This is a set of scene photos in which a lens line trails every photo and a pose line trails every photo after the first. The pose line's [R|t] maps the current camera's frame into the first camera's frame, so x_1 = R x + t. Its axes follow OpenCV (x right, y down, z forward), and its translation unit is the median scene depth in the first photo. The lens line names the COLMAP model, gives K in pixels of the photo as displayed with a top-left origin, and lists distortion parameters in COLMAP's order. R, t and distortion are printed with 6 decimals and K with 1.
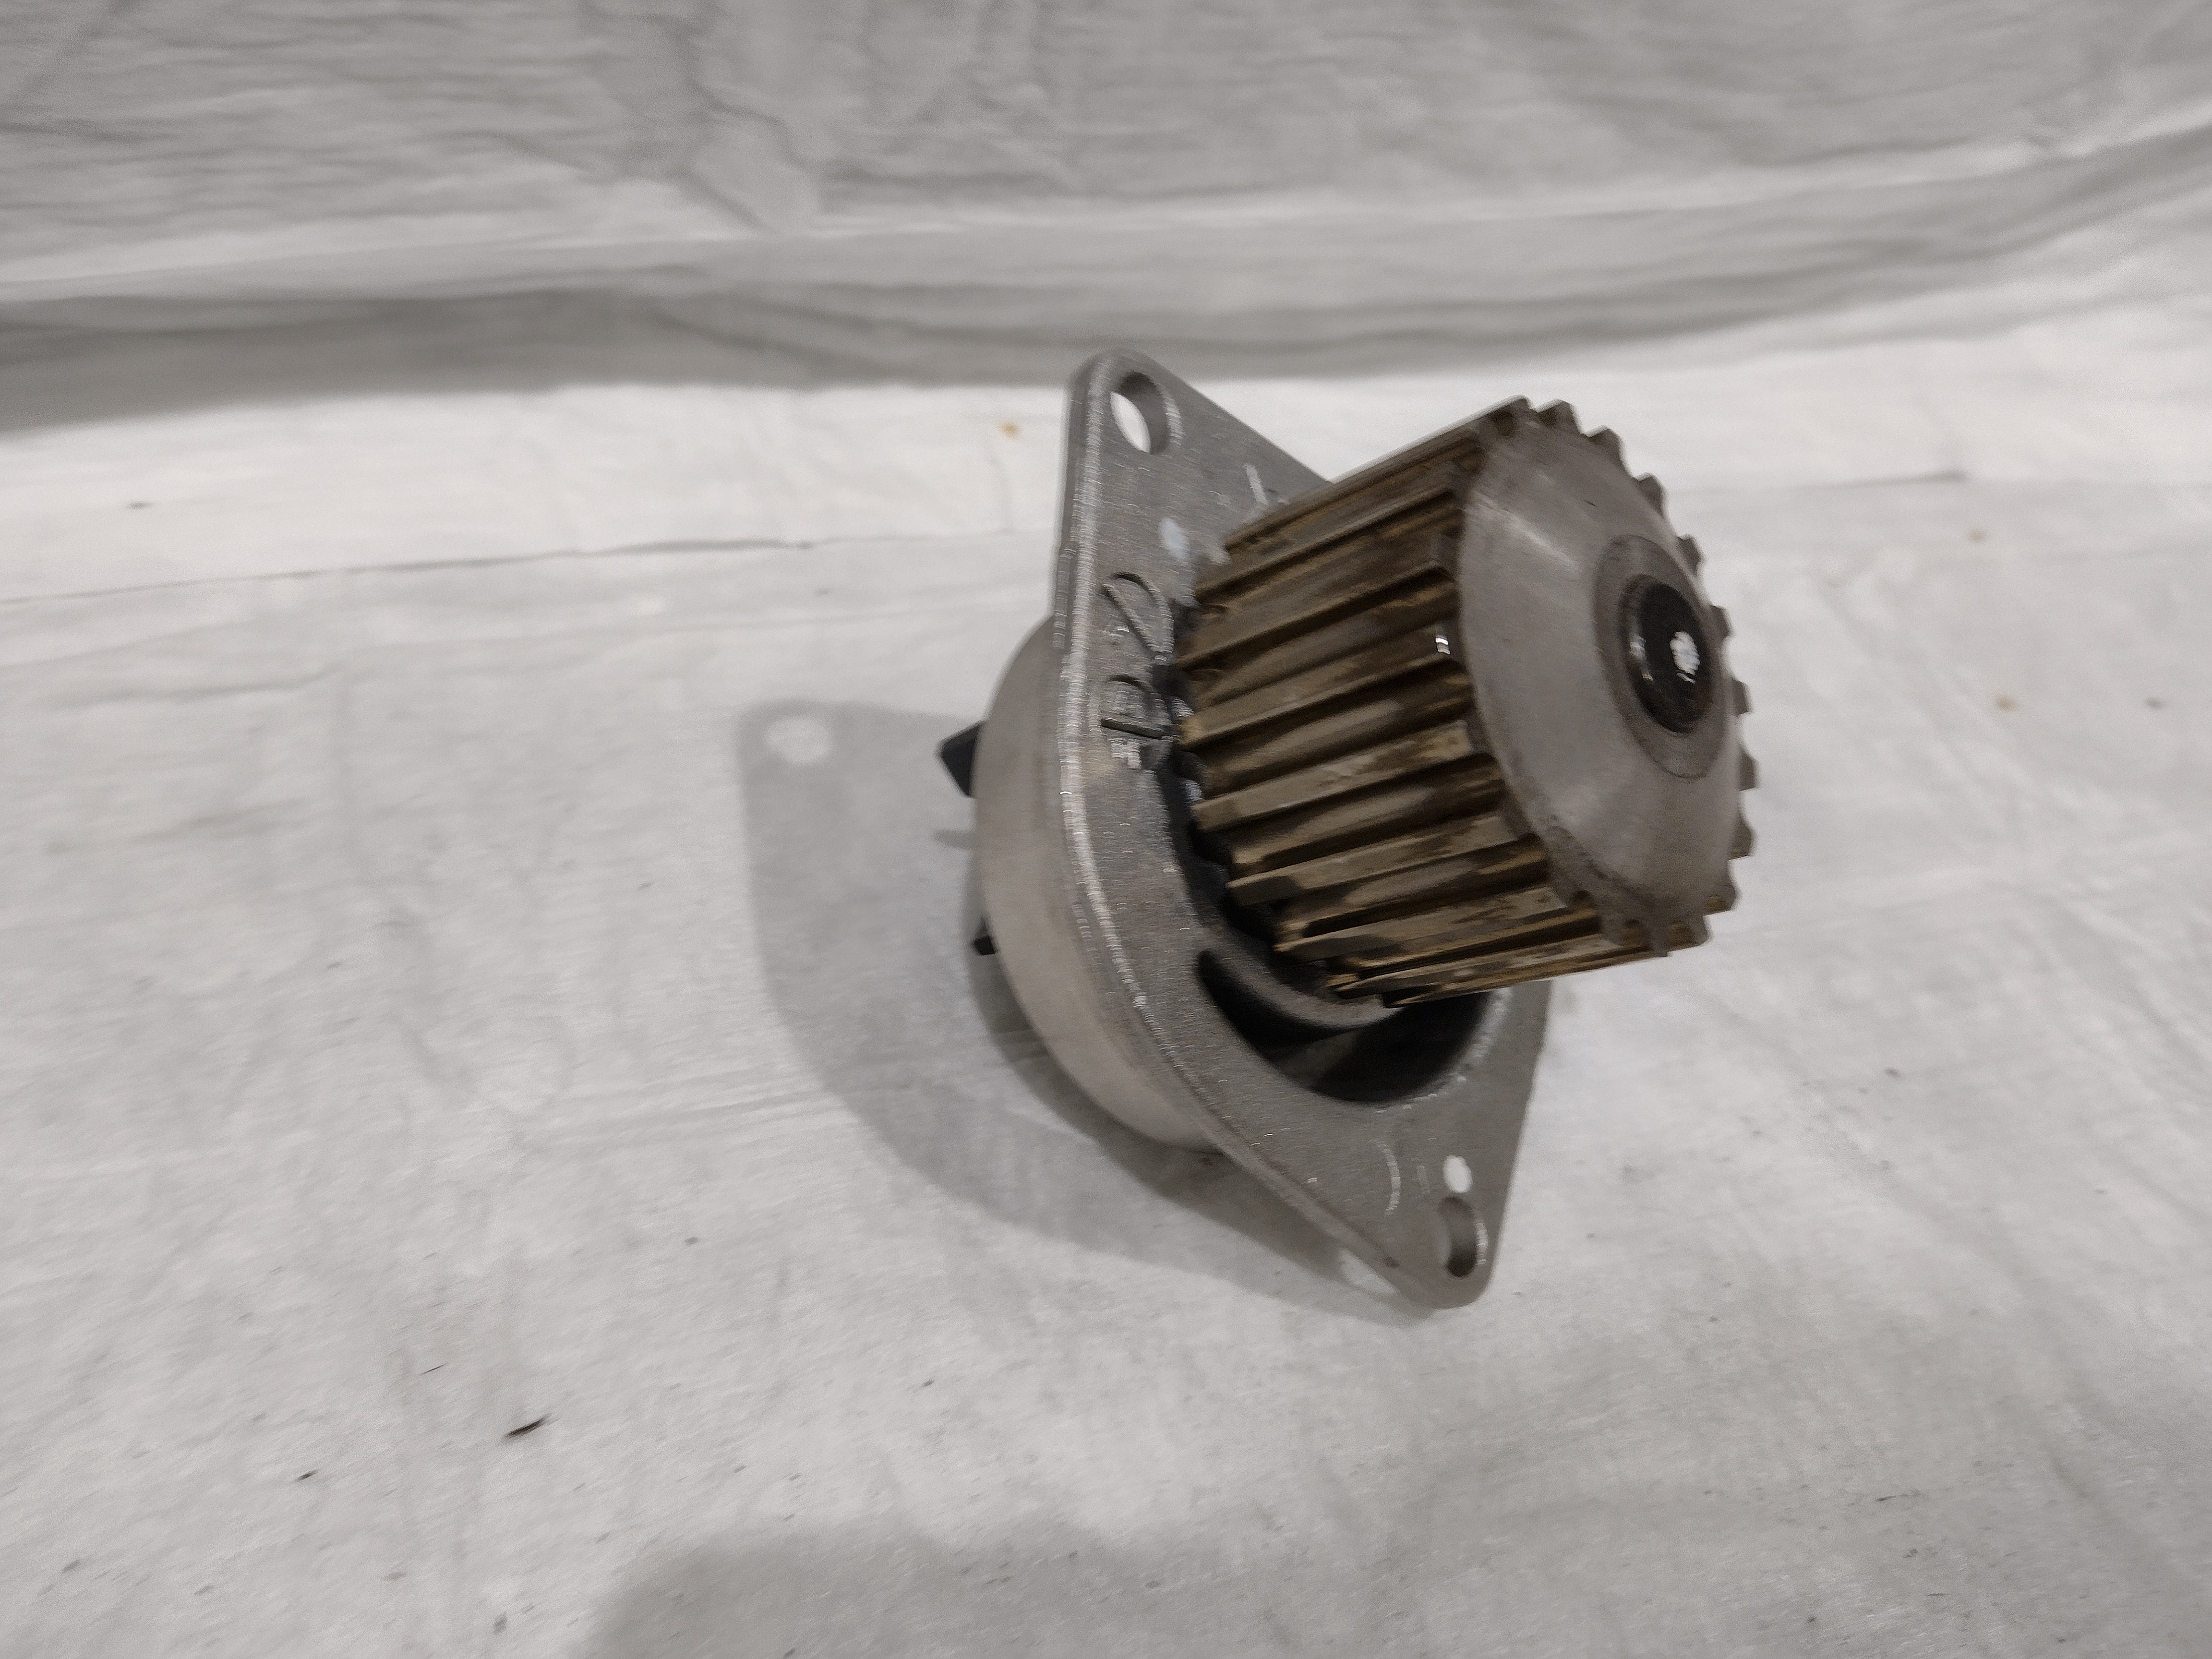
lens RADIAL K [[1942.6, 0, 1106.0], [0, 1942.6, 829.5], [0, 0, 1]] dist [0.086202, -0.276969]
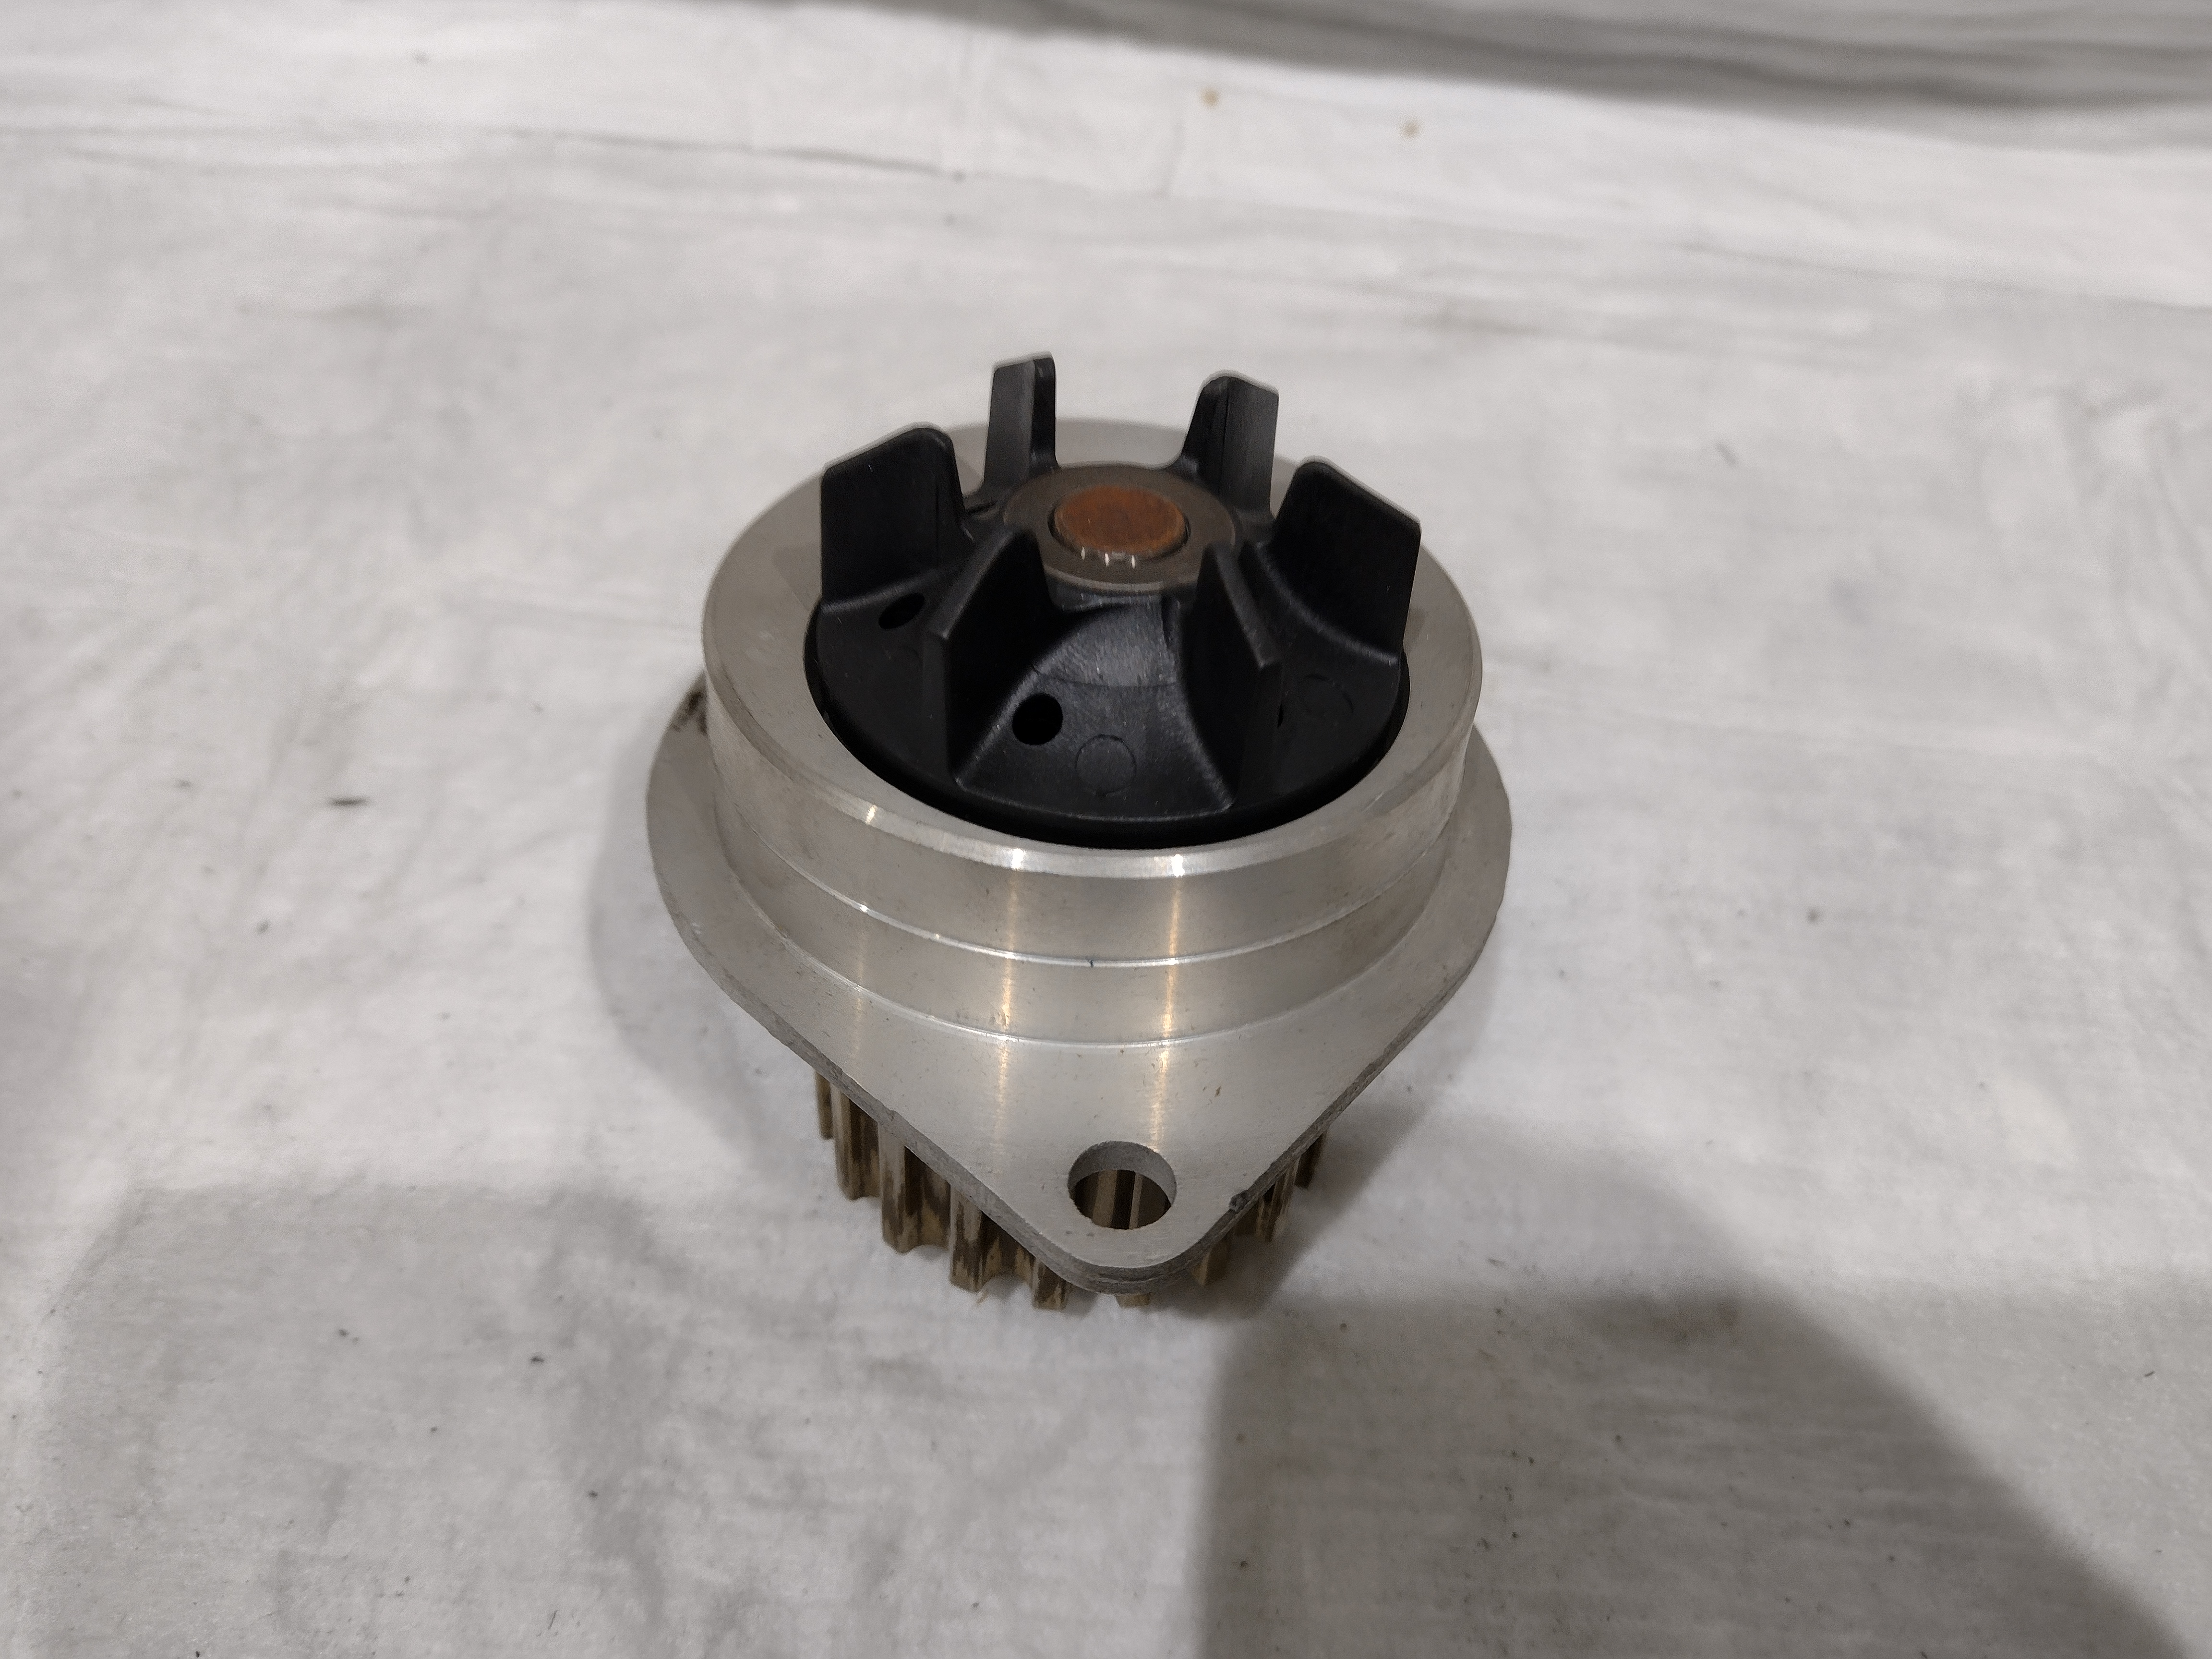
lens RADIAL K [[1942.6, 0, 1106.0], [0, 1942.6, 829.5], [0, 0, 1]] dist [0.086202, -0.276969]
pose [[0.903099, 0.258000, -0.343290, 0.484372], [-0.211688, 0.962991, 0.166846, 0.005715], [0.373631, -0.078008, 0.924291, 0.003668]]
